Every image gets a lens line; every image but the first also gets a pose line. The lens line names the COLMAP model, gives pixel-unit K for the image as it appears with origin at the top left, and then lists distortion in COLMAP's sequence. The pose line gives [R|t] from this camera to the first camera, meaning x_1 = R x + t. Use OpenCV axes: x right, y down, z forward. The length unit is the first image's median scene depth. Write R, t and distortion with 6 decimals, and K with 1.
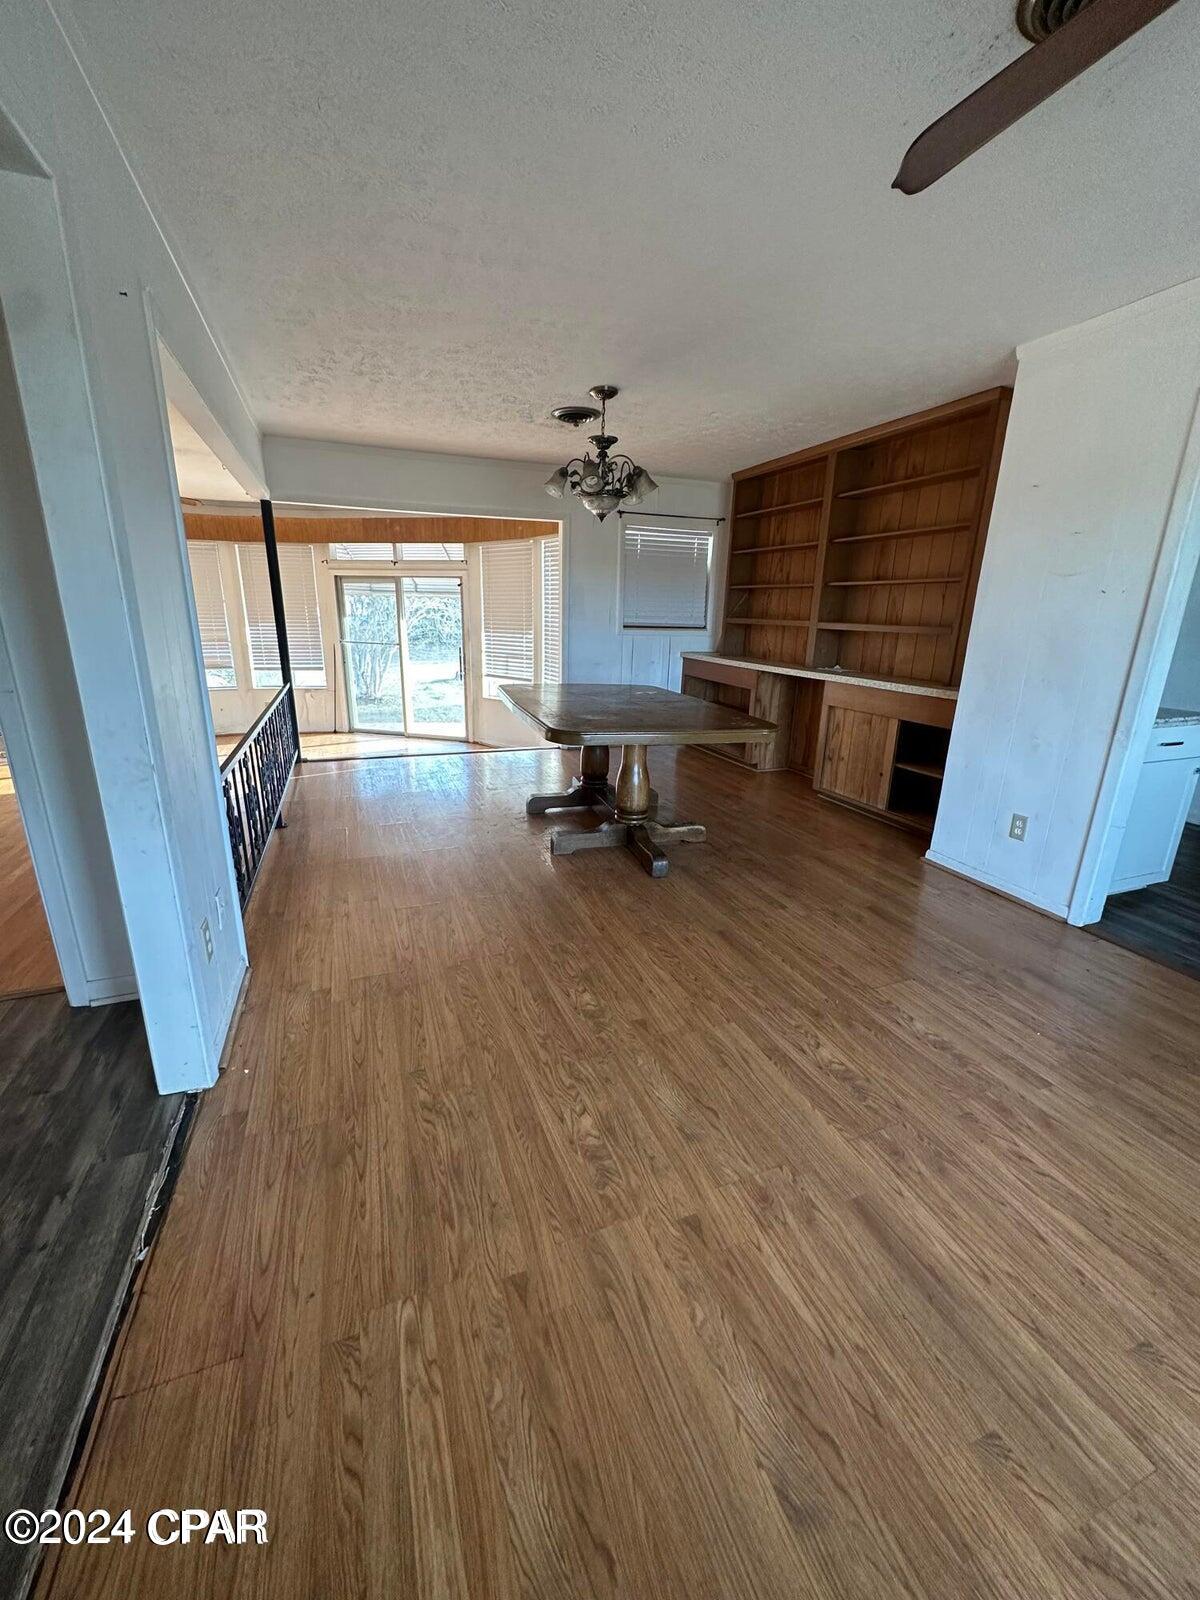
lens RADIAL K [[637.4, 0, 592.6], [0, 637.4, 806.9], [0, 0, 1]] dist [-0.001104, -0.000381]
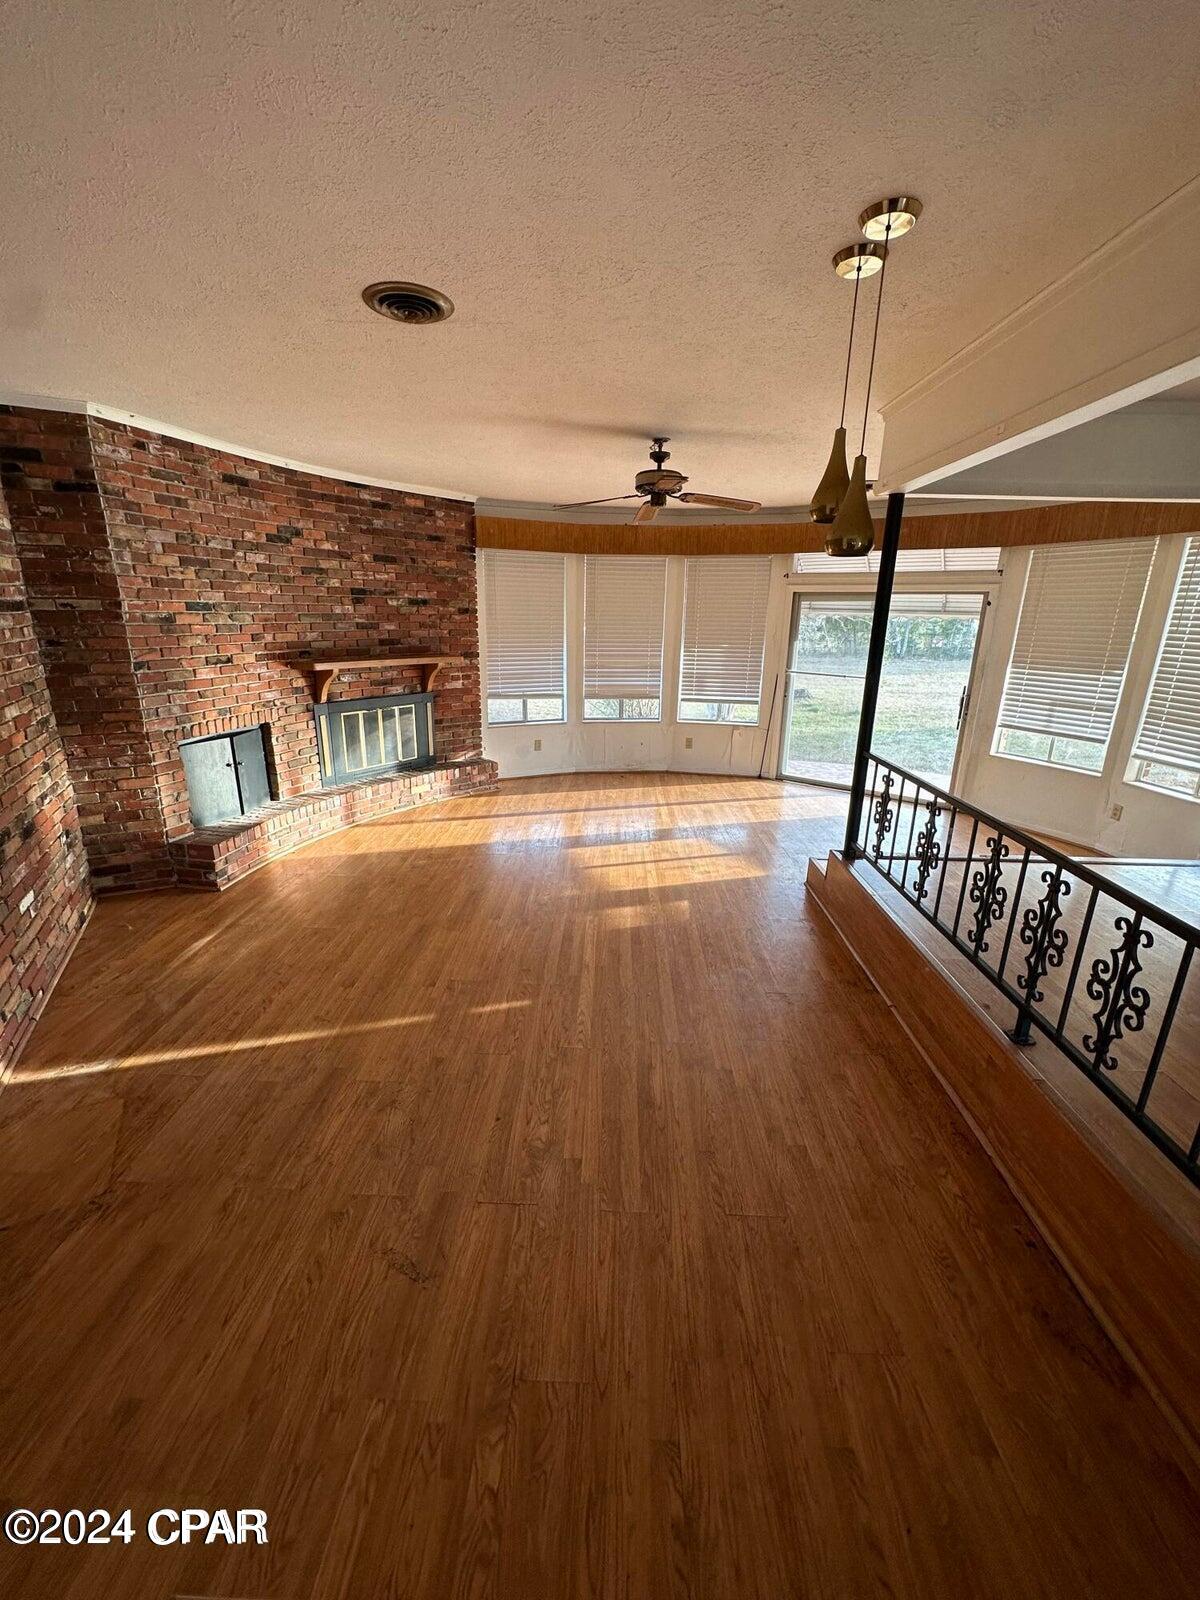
lens RADIAL K [[637.4, 0, 605.8], [0, 637.4, 803.3], [0, 0, 1]] dist [-0.001104, -0.000381]
pose [[0.925763, 0.103424, -0.363685, -0.780173], [-0.108168, 0.994105, 0.007360, -0.187564], [0.362302, 0.032525, 0.931493, 0.405015]]
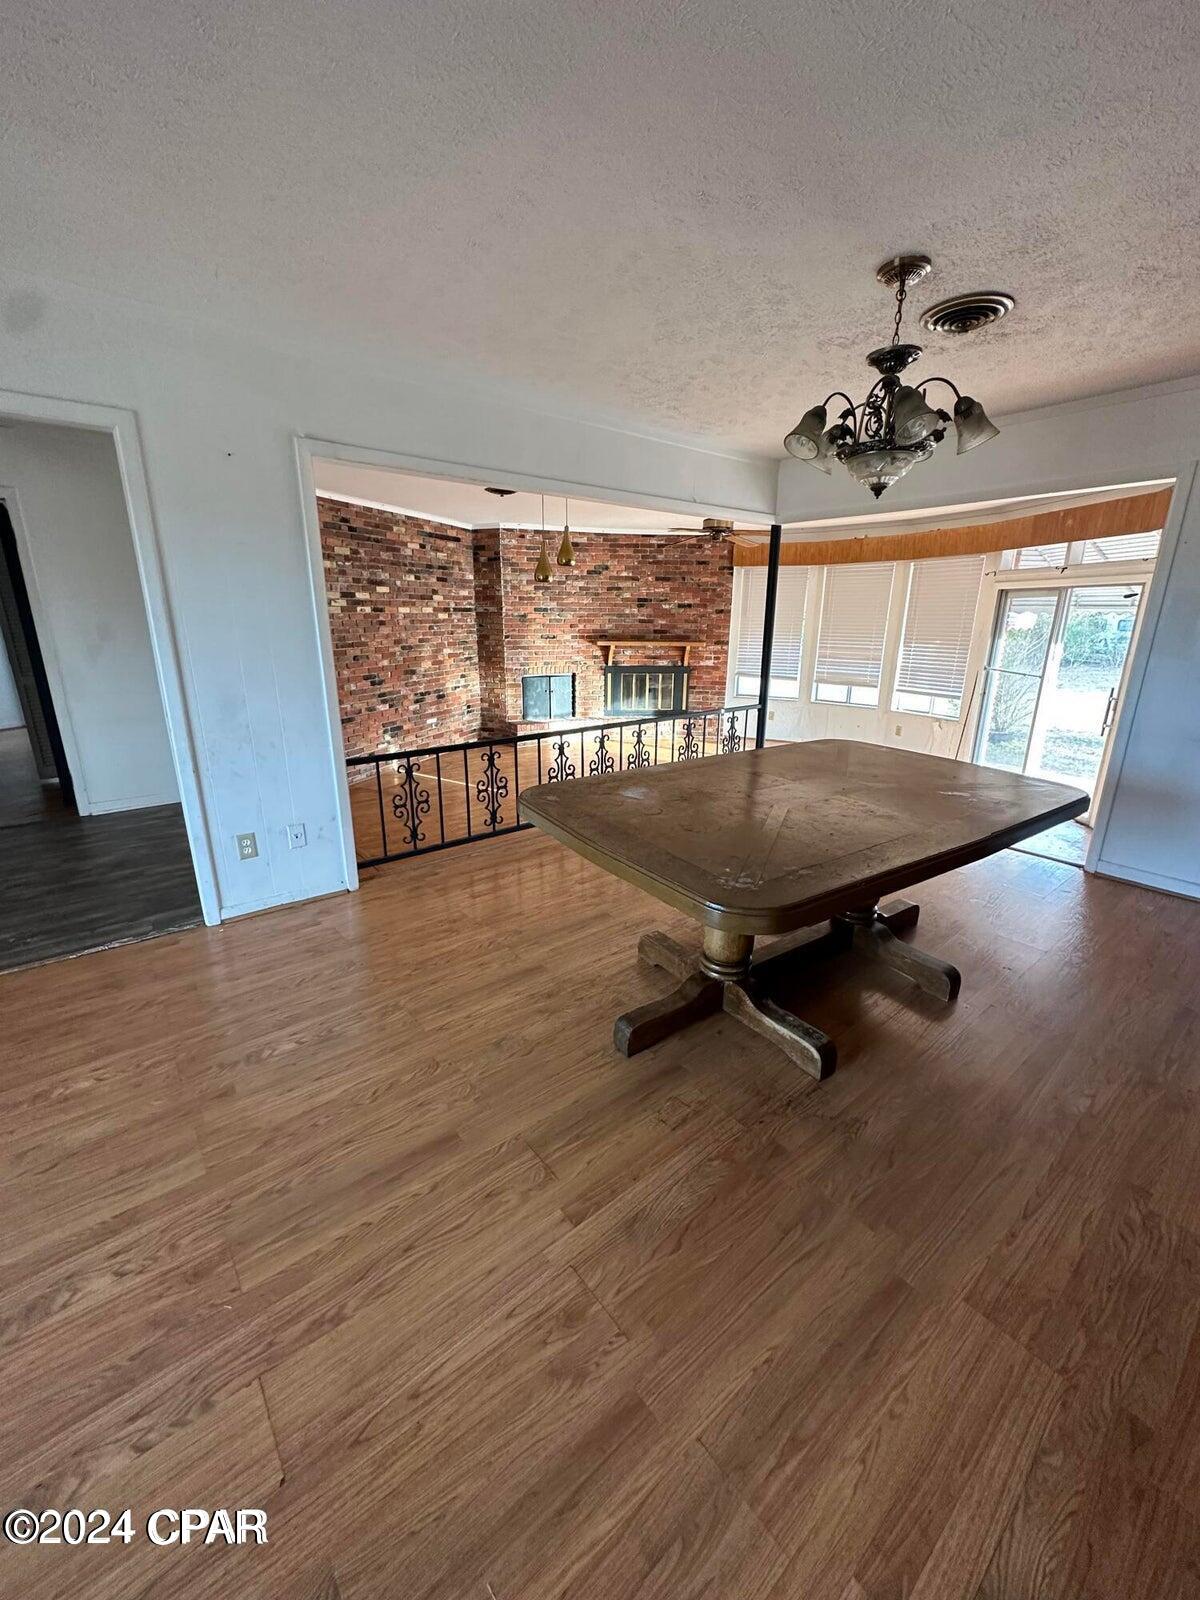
lens RADIAL K [[637.4, 0, 598.6], [0, 637.4, 801.2], [0, 0, 1]] dist [-0.001104, -0.000381]
pose [[0.309442, 0.254066, -0.916349, 0.667405], [-0.280193, 0.945225, 0.167454, -0.247552], [0.908701, 0.204938, 0.363680, 0.728784]]
